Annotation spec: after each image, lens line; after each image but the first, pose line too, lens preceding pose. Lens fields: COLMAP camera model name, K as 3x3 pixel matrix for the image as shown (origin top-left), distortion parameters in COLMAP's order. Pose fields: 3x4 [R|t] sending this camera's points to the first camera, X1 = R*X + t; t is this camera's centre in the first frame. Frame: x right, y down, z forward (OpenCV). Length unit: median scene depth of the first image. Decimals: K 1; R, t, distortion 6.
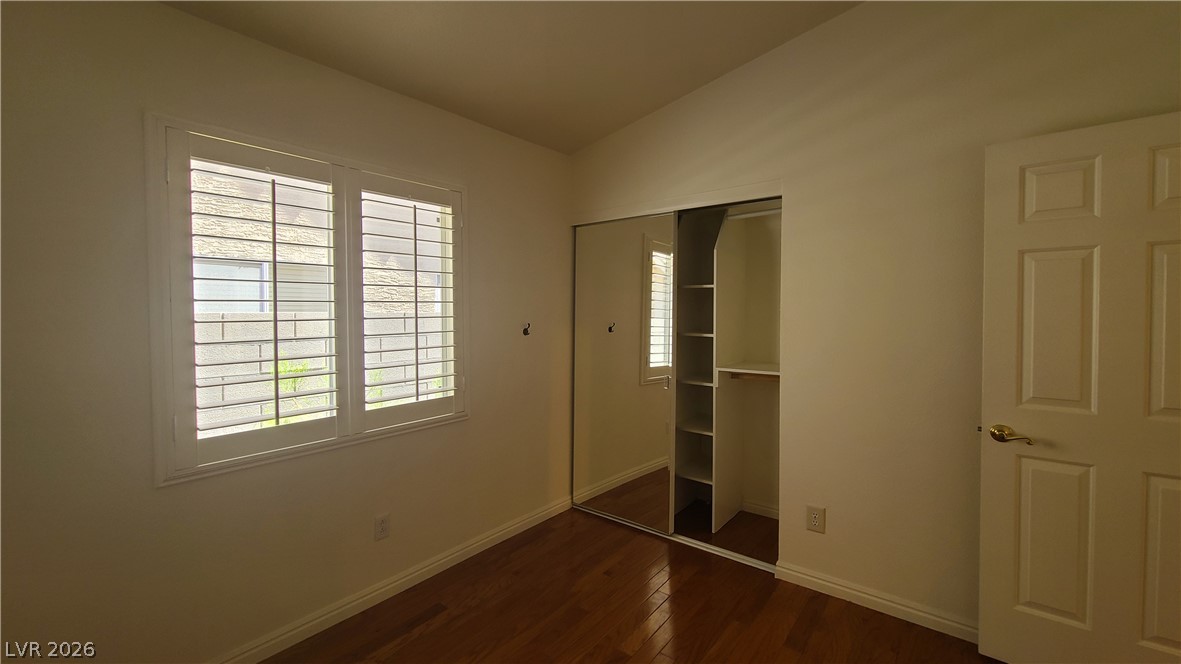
lens RADIAL K [[483.9, 0, 595.8], [0, 483.9, 333.7], [0, 0, 1]] dist [-0.002547, -0.002566]
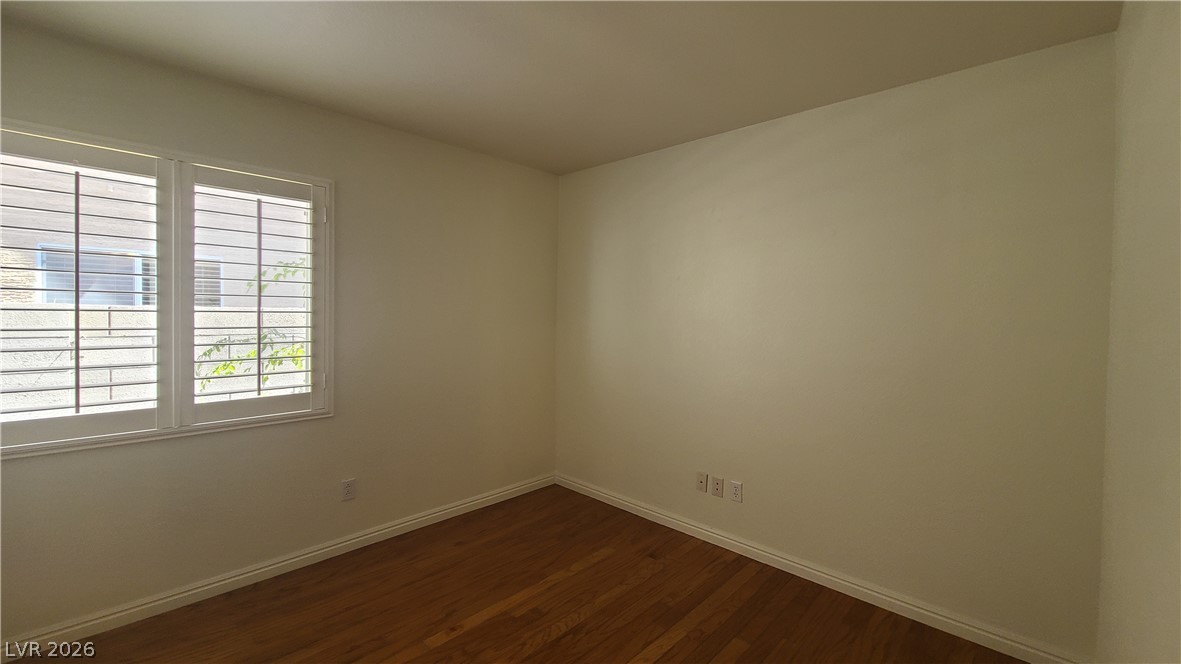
lens RADIAL K [[483.9, 0, 581.8], [0, 483.9, 325.5], [0, 0, 1]] dist [-0.002547, -0.002566]
pose [[0.994681, 0.022945, -0.100417, 0.415206], [-0.025312, 0.999430, -0.022360, 0.000146], [0.099847, 0.024783, 0.994694, 0.087110]]
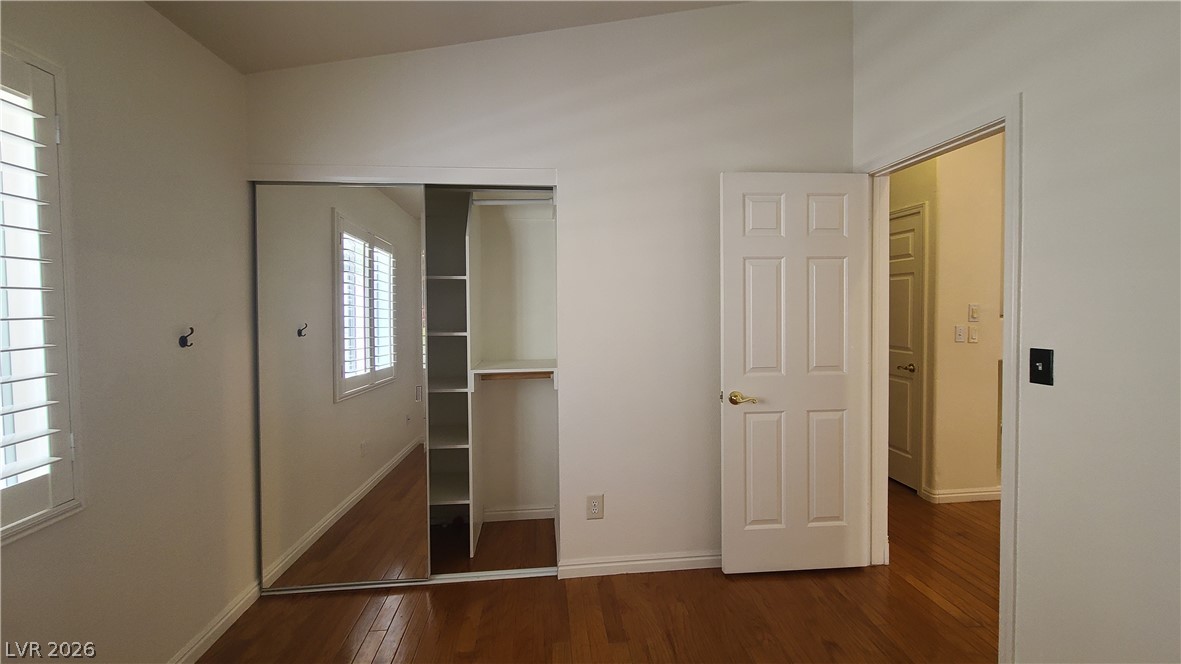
lens RADIAL K [[483.9, 0, 594.0], [0, 483.9, 329.1], [0, 0, 1]] dist [-0.002547, -0.002566]
pose [[0.712559, -0.037700, 0.700599, -0.270564], [0.041924, 0.999059, 0.011121, -0.006632], [-0.700358, 0.021448, 0.713469, 0.275025]]
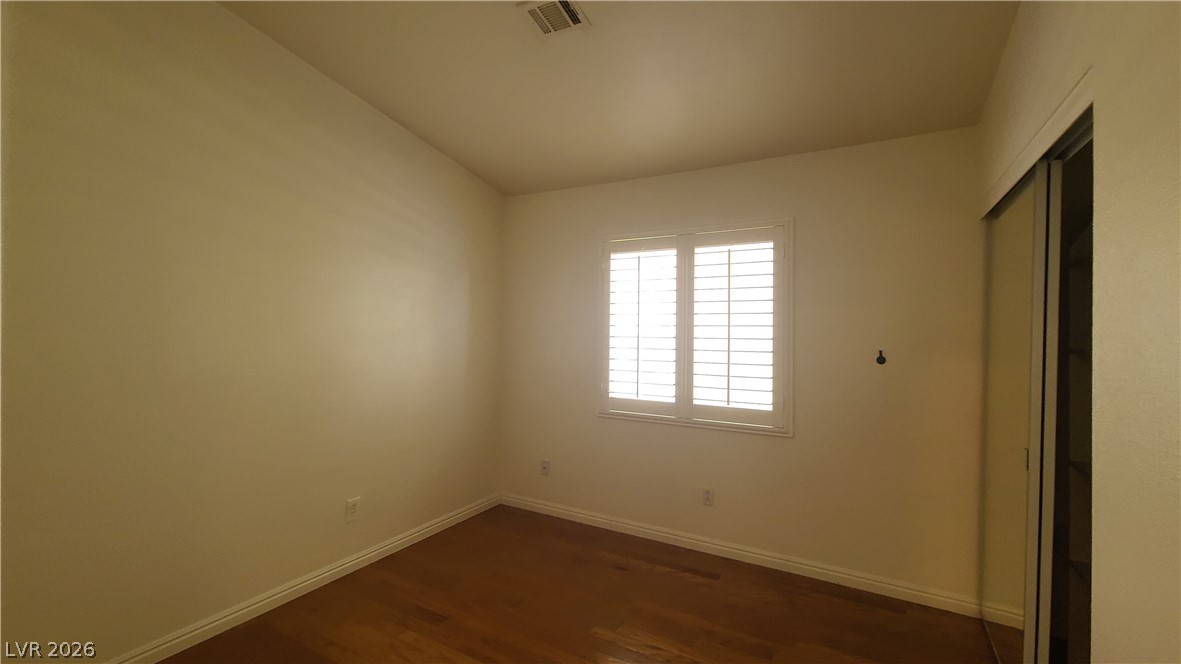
lens RADIAL K [[483.9, 0, 600.6], [0, 483.9, 333.0], [0, 0, 1]] dist [-0.002547, -0.002566]
pose [[0.152924, 0.015285, -0.988120, 0.861081], [-0.059284, 0.998222, 0.006267, -0.037498], [0.986458, 0.057621, 0.153558, 0.512193]]
